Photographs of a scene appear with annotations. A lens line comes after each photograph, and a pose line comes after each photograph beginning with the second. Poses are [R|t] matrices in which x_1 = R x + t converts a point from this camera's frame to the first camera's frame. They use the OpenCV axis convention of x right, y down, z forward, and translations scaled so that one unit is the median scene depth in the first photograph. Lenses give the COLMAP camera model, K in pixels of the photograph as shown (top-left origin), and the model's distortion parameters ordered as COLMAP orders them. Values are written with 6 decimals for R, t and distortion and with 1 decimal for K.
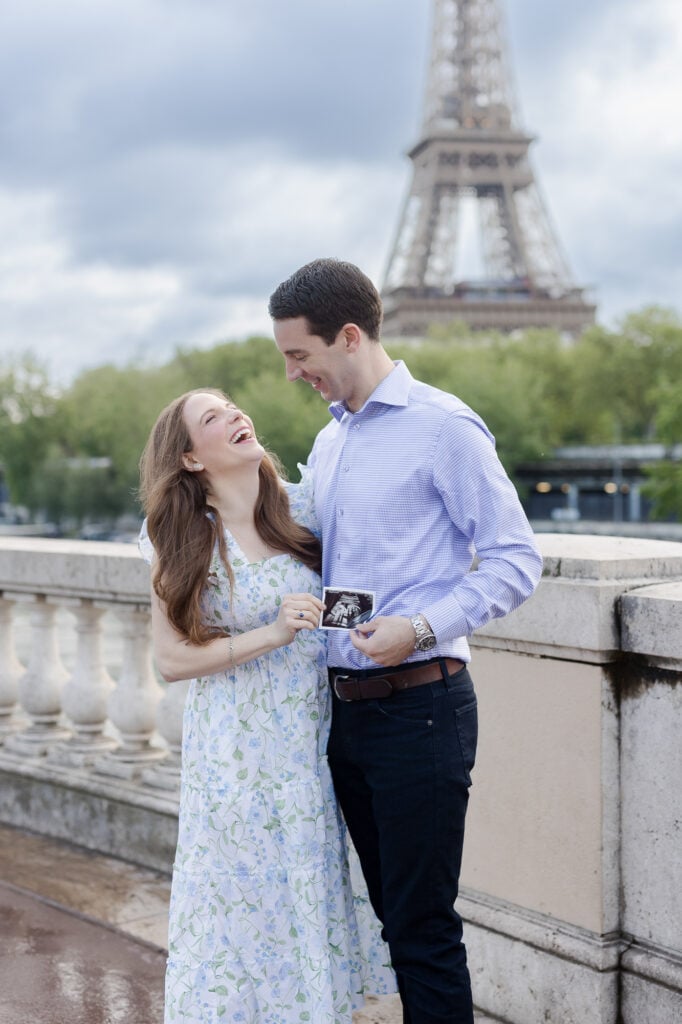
lens RADIAL K [[1641.3, 0, 337.9], [0, 1641.3, 493.0], [0, 0, 1]] dist [-0.000528, -0.016677]
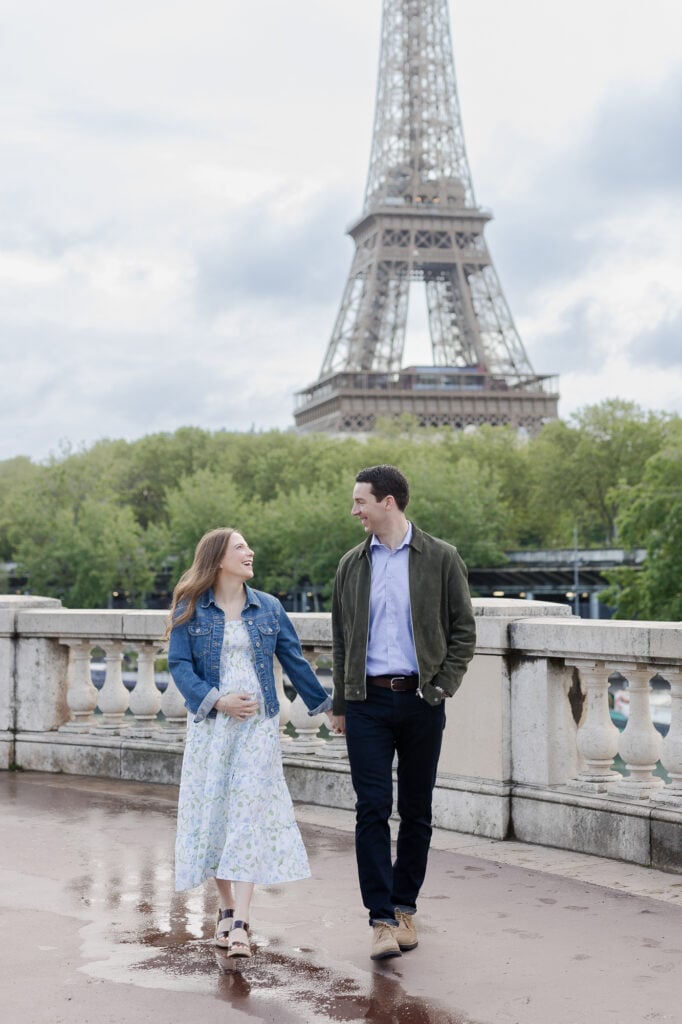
lens RADIAL K [[1885.0, 0, 408.5], [0, 1885.0, 412.4], [0, 0, 1]] dist [0.007949, -0.052331]
pose [[0.997158, 0.007244, 0.074992, -0.099170], [0.000336, 0.994931, -0.100564, 0.023112], [-0.075340, 0.100303, 0.992100, -0.976907]]
